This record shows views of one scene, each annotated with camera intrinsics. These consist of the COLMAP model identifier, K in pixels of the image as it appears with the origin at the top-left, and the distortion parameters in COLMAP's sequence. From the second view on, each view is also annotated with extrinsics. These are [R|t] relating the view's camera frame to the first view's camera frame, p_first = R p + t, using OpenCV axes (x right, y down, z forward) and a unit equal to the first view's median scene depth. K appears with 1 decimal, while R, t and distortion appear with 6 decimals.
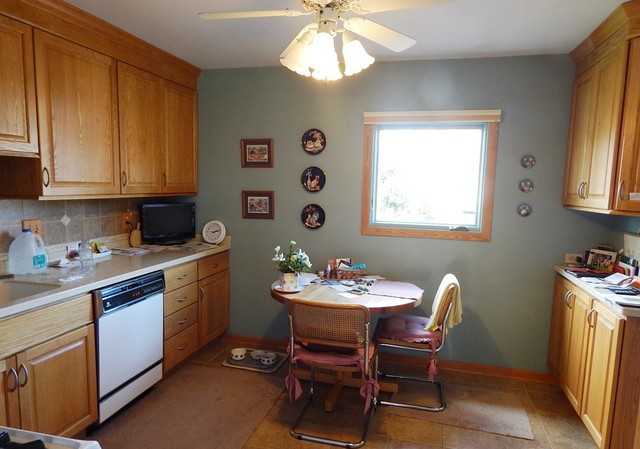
lens RADIAL K [[426.3, 0, 319.3], [0, 426.3, 238.5], [0, 0, 1]] dist [0.000276, -0.000952]
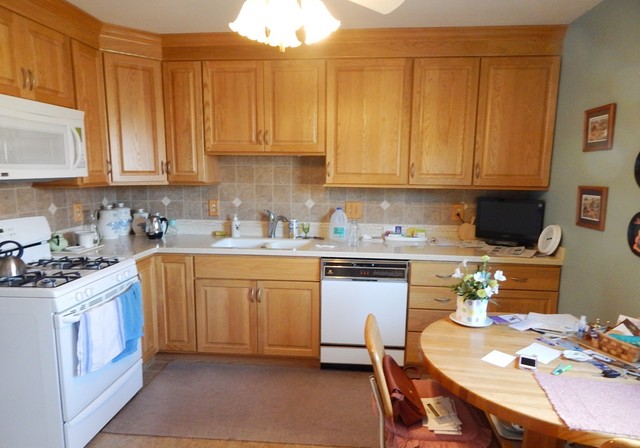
lens RADIAL K [[426.3, 0, 319.3], [0, 426.3, 238.0], [0, 0, 1]] dist [0.000276, -0.000952]
pose [[0.169895, 0.140548, -0.975388, 0.559718], [-0.133603, 0.983924, 0.118507, -0.068407], [0.976364, 0.110181, 0.185942, 0.593012]]
